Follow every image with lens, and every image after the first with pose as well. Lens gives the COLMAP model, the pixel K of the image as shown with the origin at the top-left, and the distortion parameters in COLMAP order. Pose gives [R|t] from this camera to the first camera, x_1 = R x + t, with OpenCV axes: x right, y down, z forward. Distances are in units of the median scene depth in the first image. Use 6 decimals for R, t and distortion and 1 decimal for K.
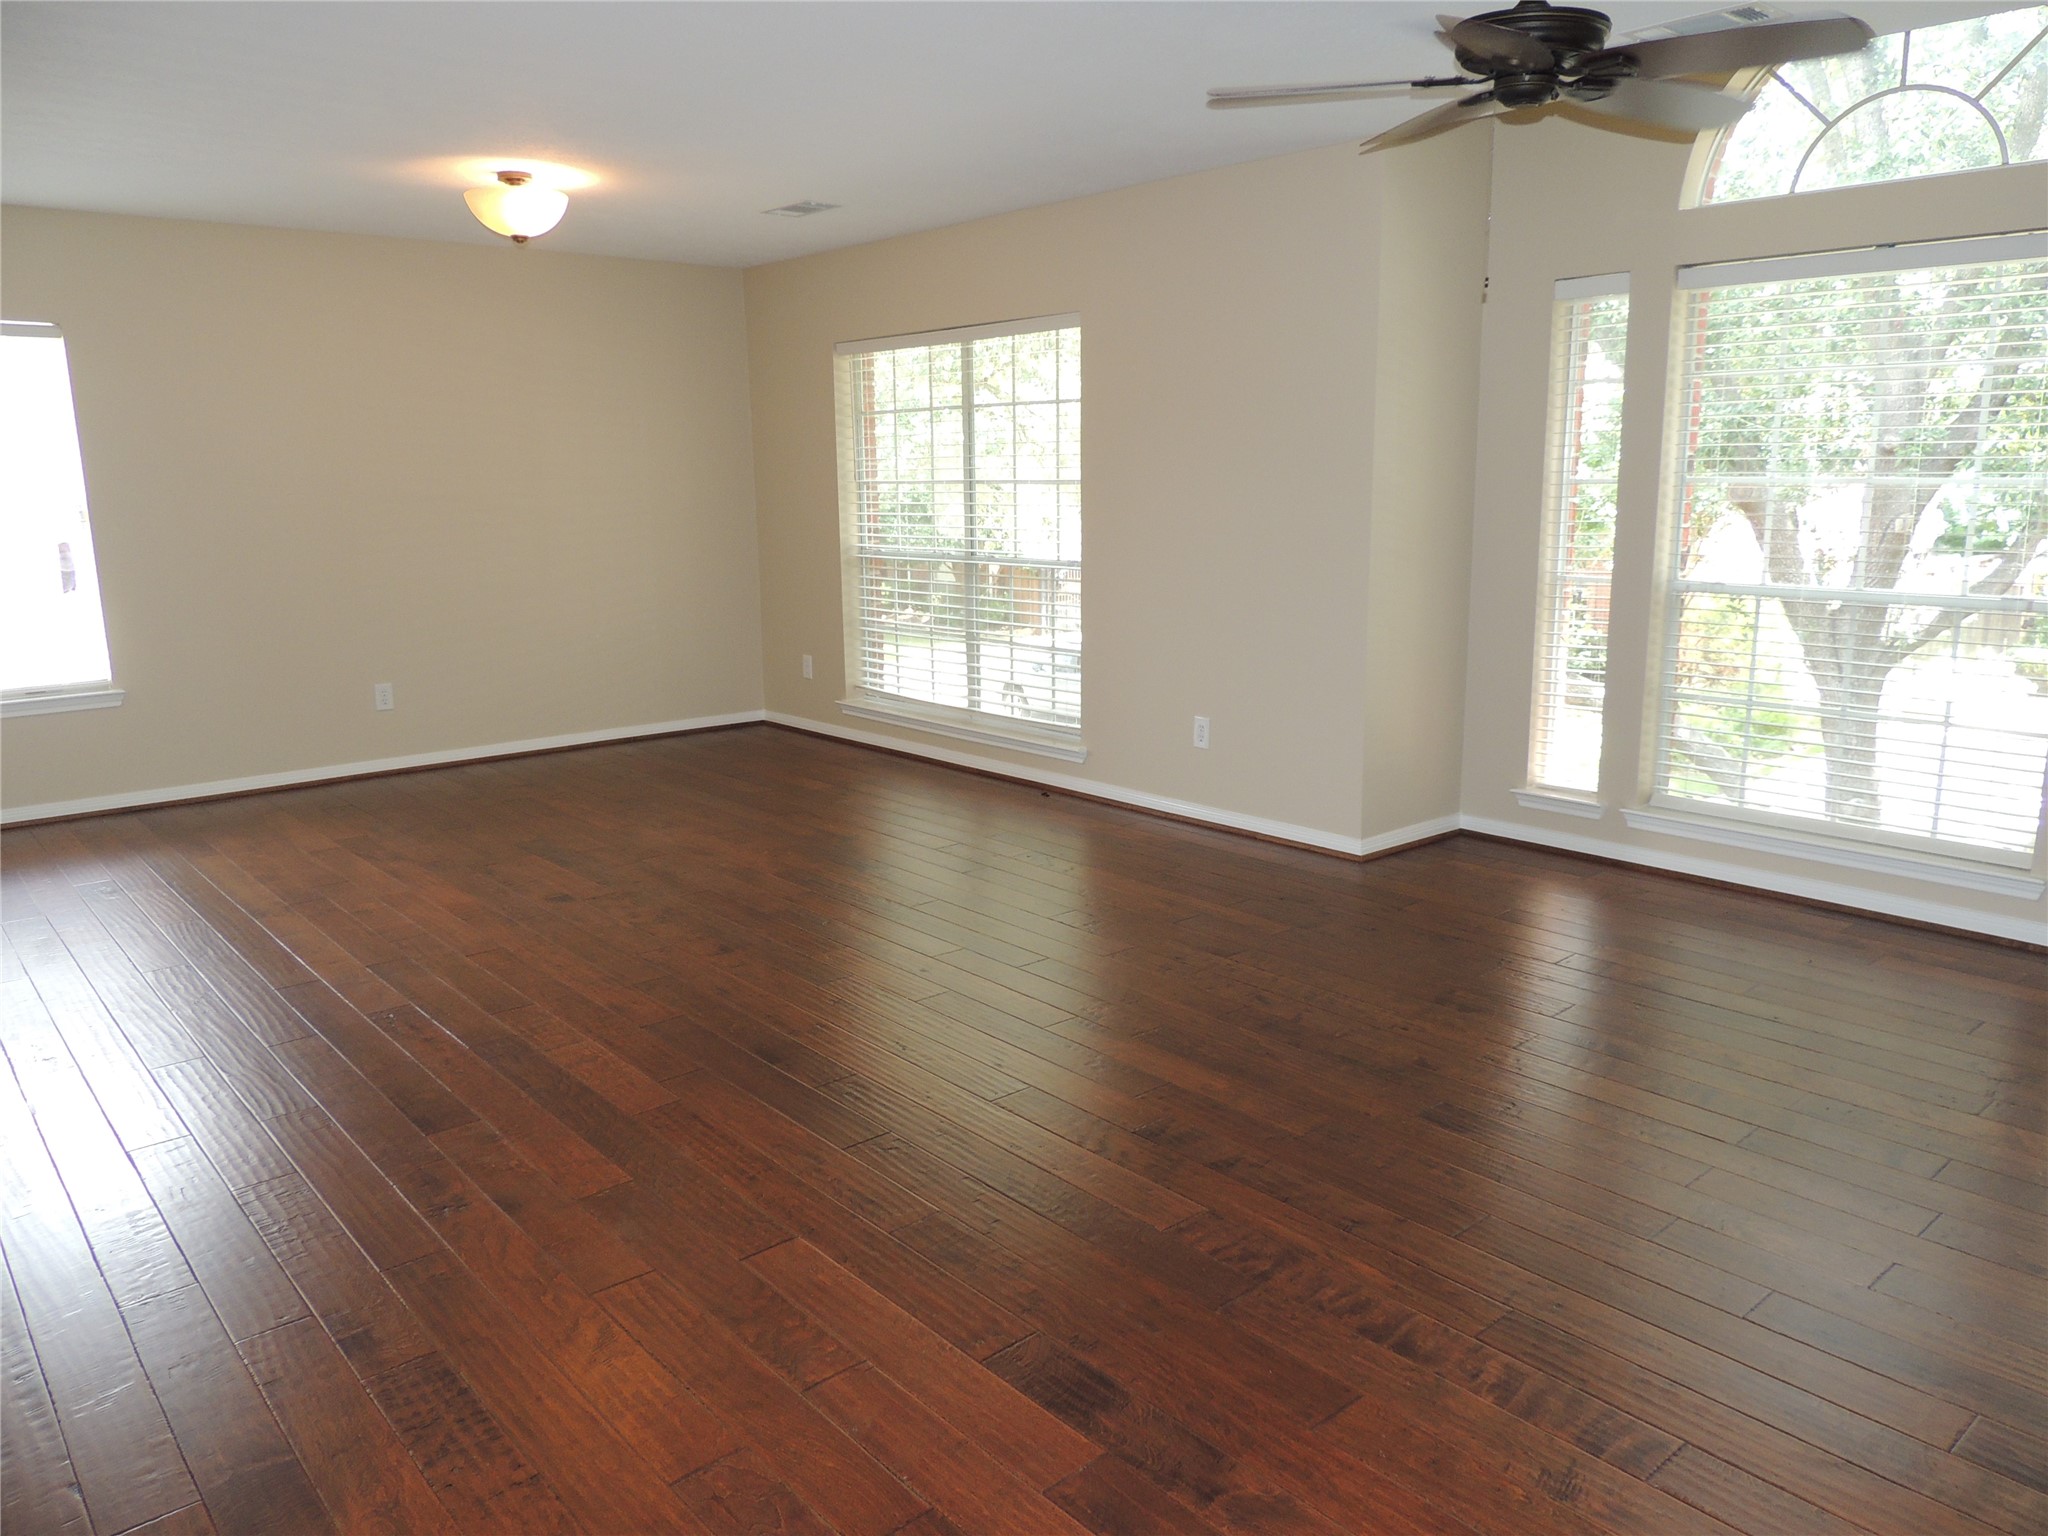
lens RADIAL K [[1473.2, 0, 1025.7], [0, 1473.2, 768.8], [0, 0, 1]] dist [-0.021624, 0.001292]
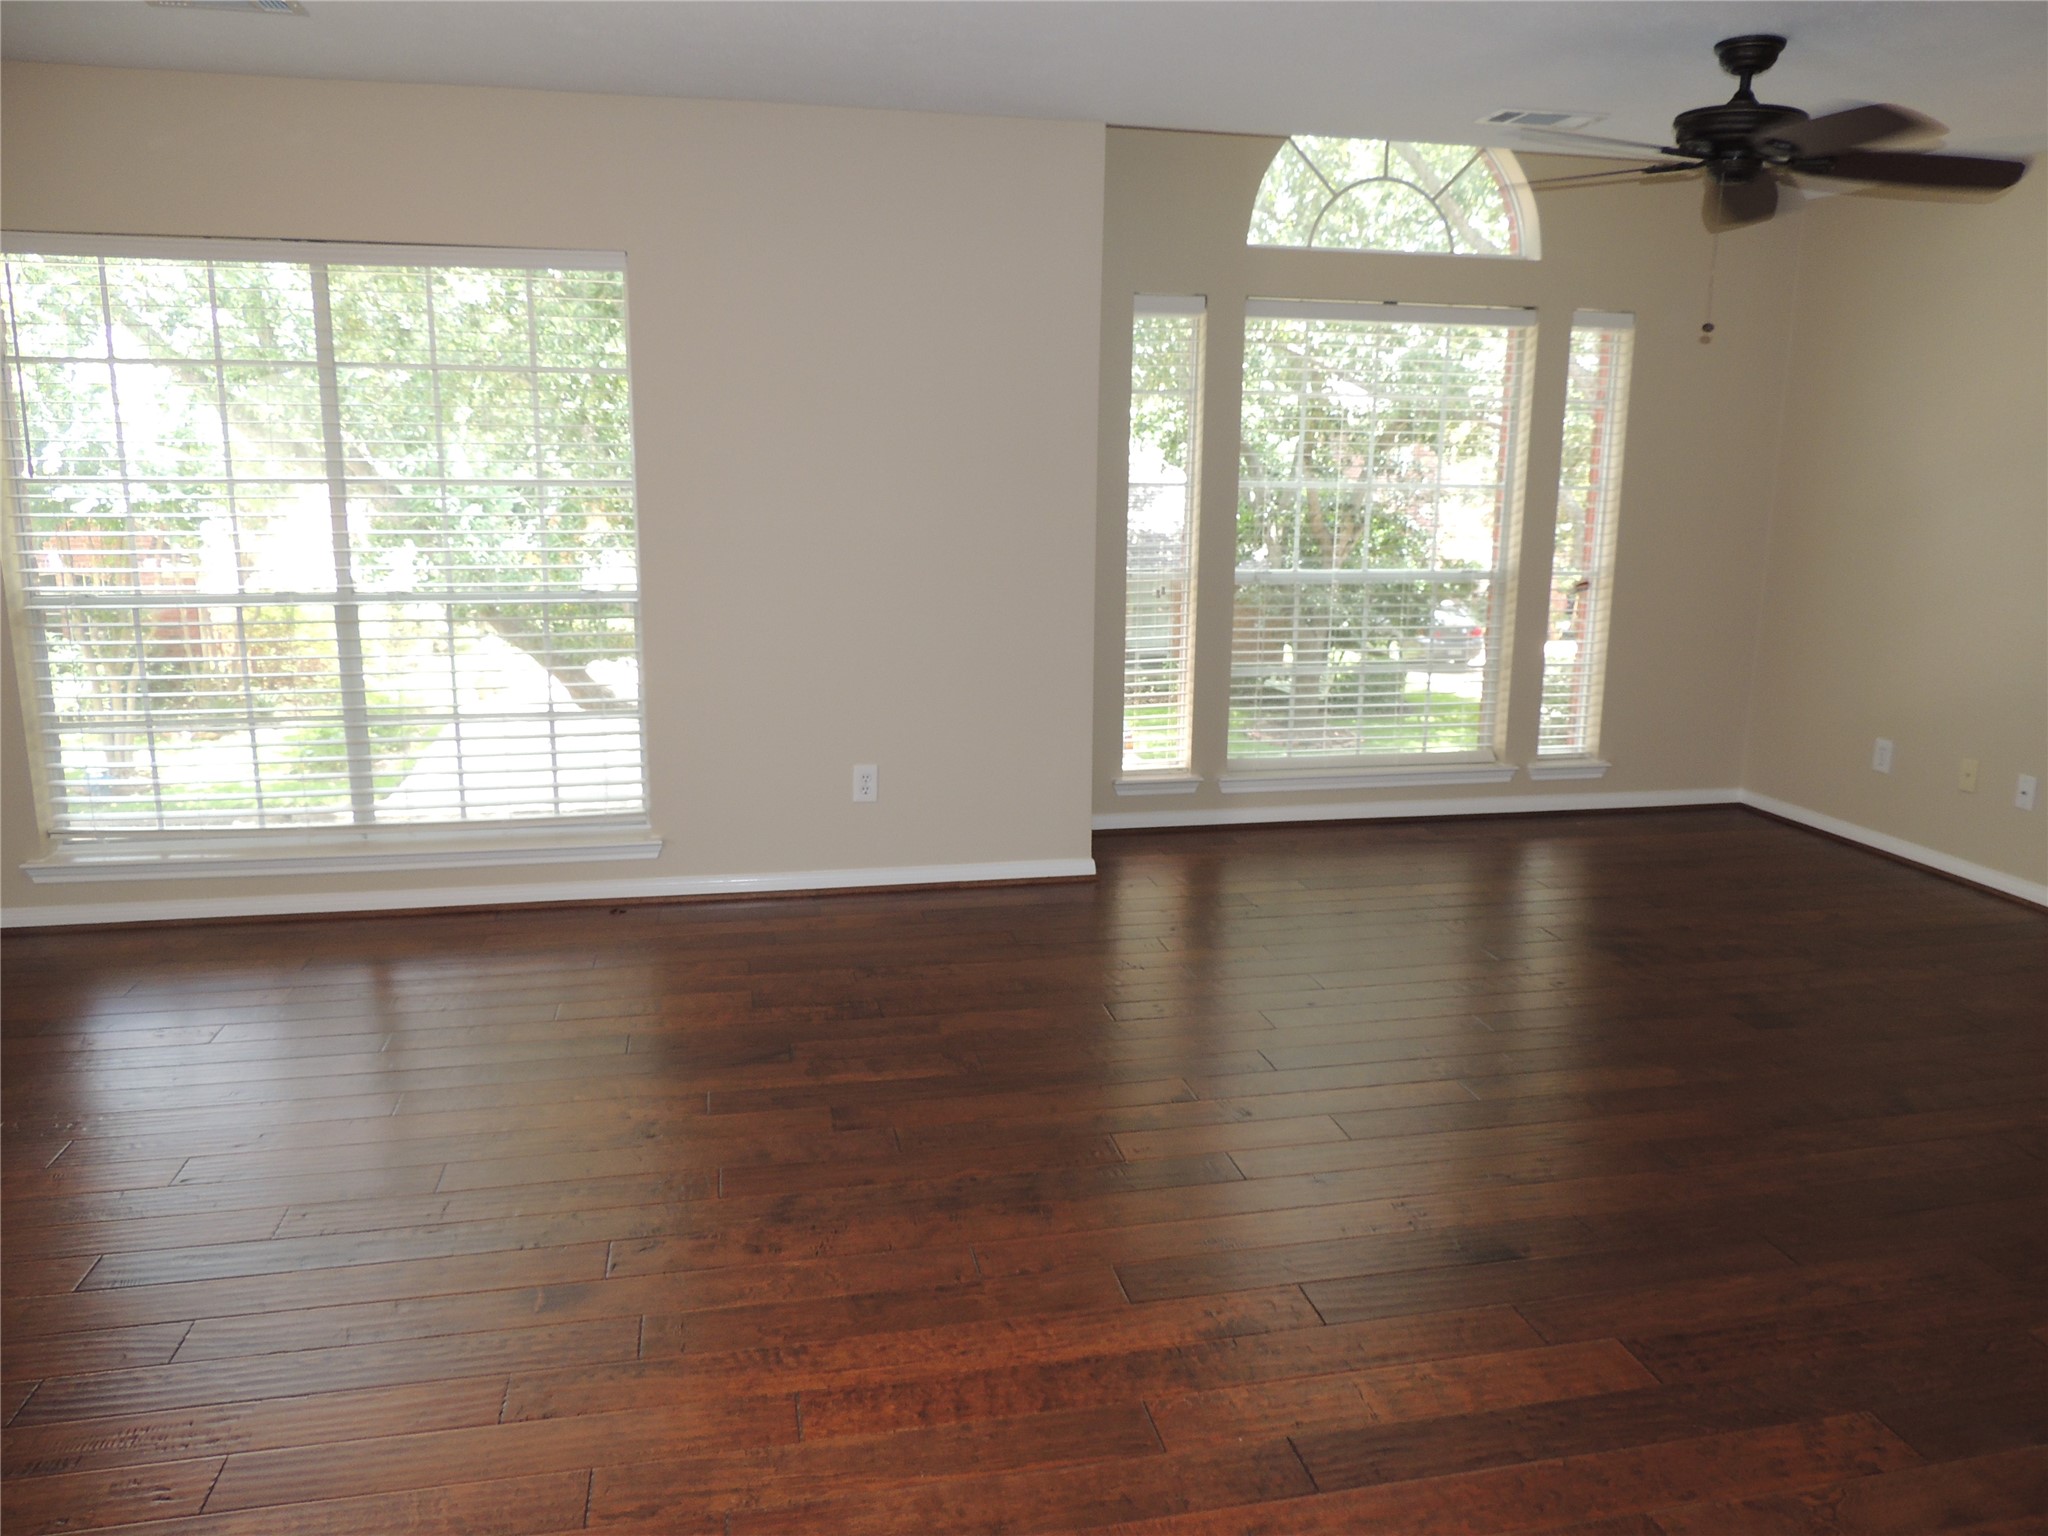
lens RADIAL K [[1473.2, 0, 1040.0], [0, 1473.2, 762.1], [0, 0, 1]] dist [-0.021624, 0.001292]
pose [[0.477110, -0.162528, 0.863684, -0.665690], [0.158330, 0.982567, 0.097436, -0.122732], [-0.864464, 0.090260, 0.494526, 0.597914]]
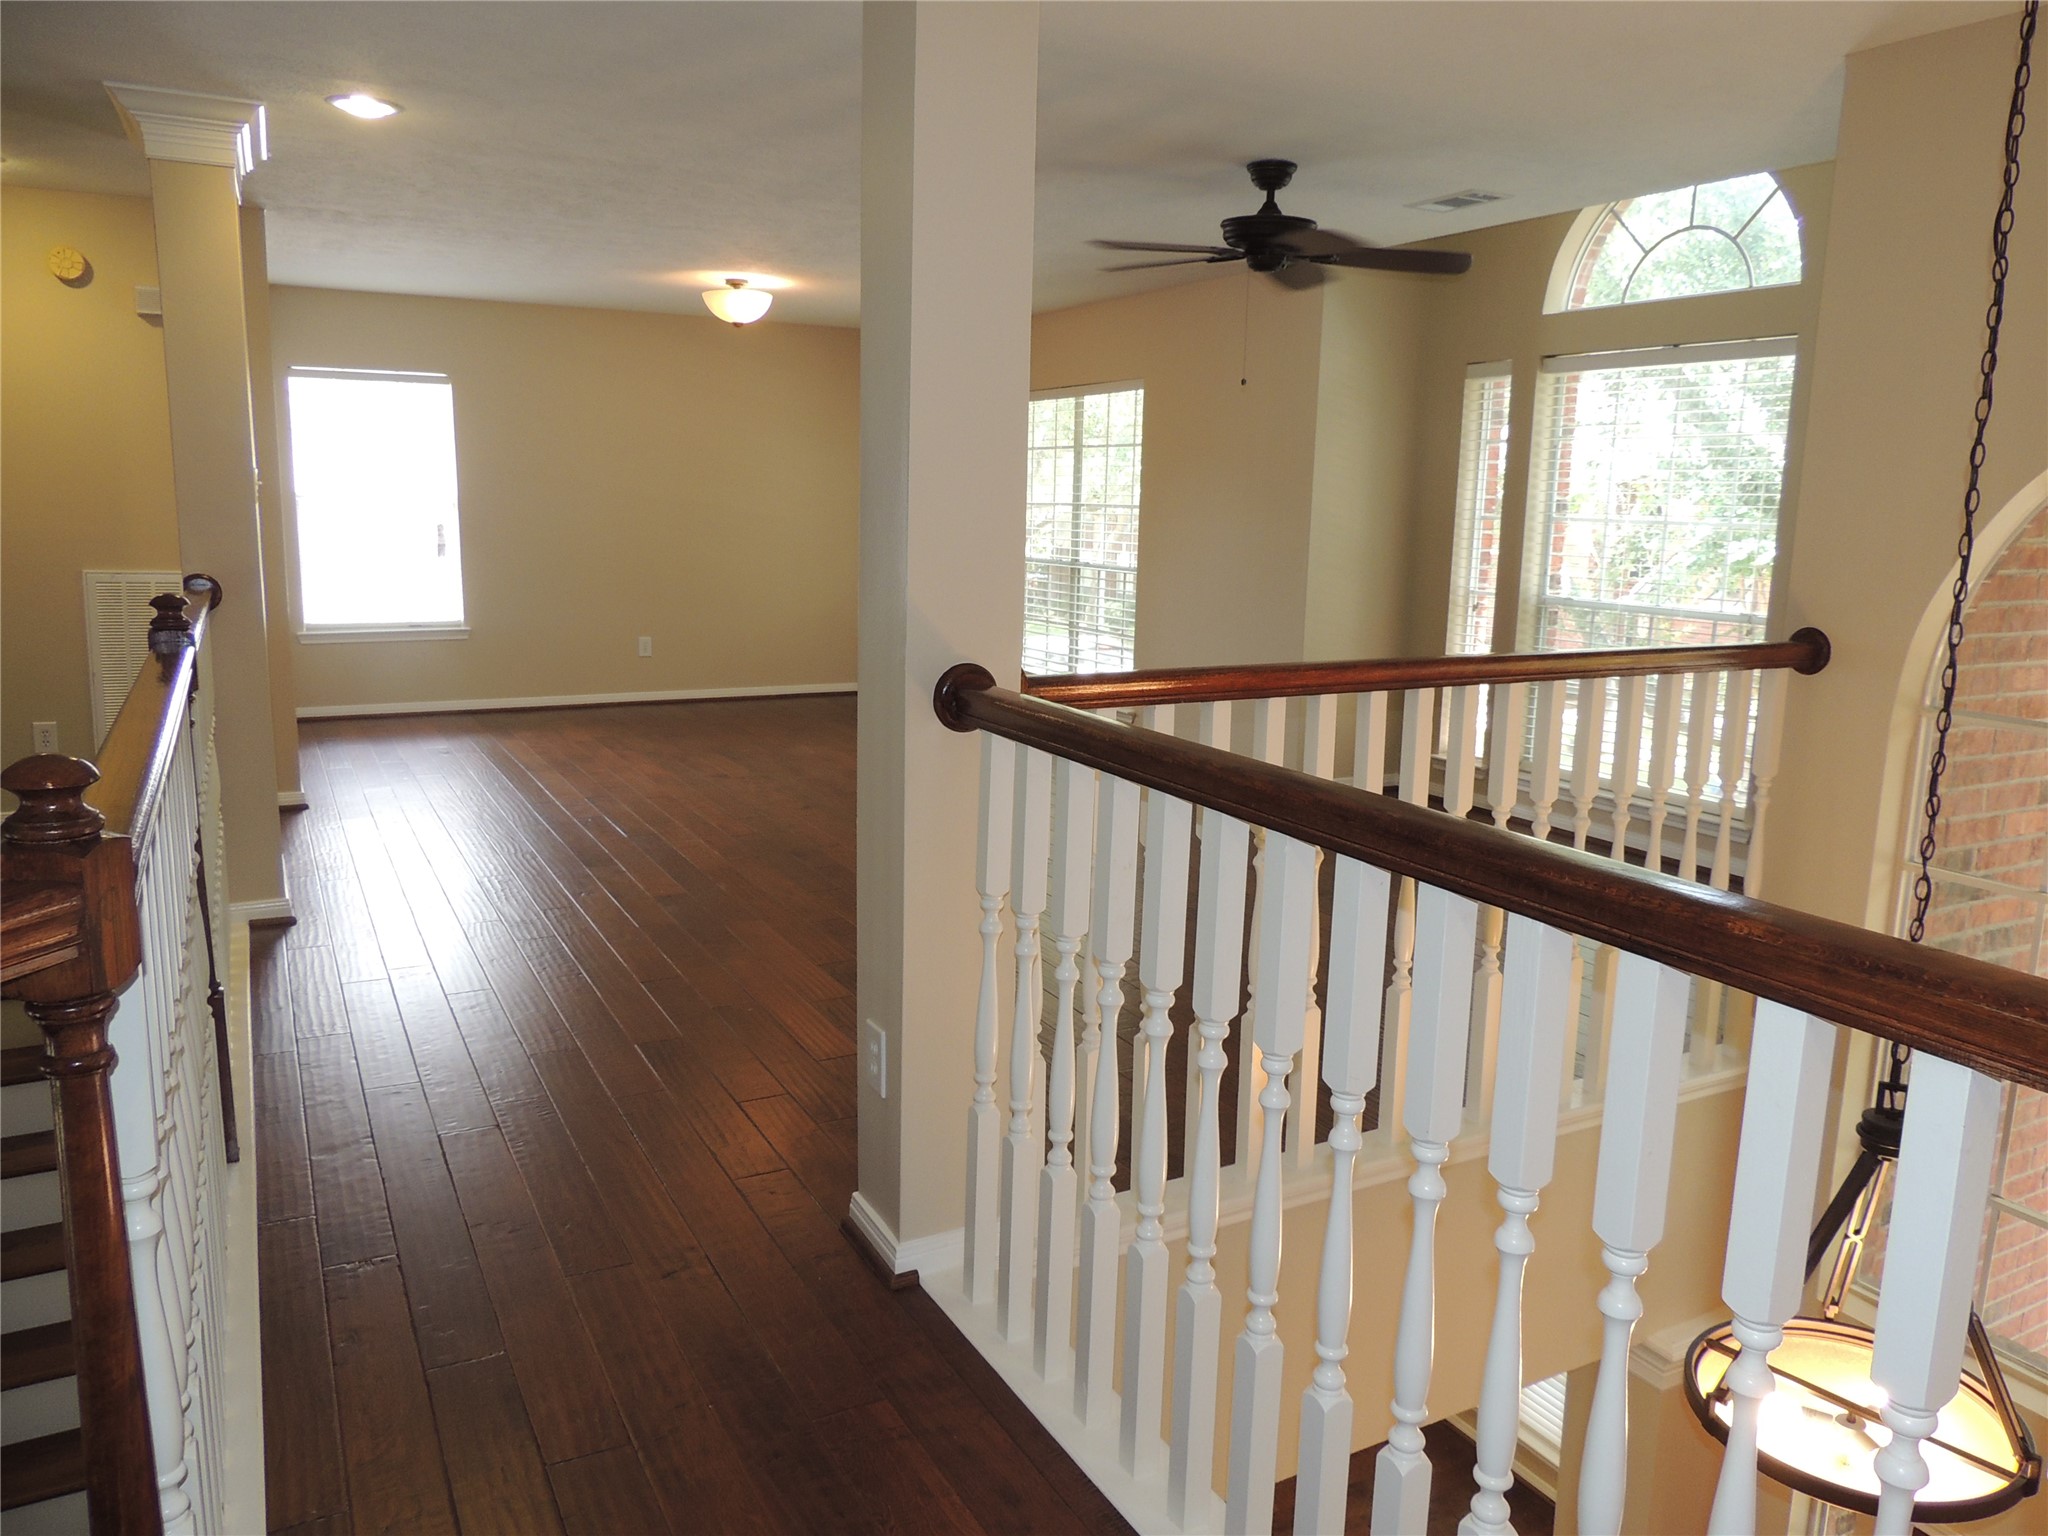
lens RADIAL K [[1473.2, 0, 1017.4], [0, 1473.2, 767.0], [0, 0, 1]] dist [-0.021624, 0.001292]
pose [[0.974235, 0.071046, -0.214052, 0.288684], [-0.075354, 0.997084, -0.012024, 0.075857], [0.212573, 0.027844, 0.976748, -0.374878]]
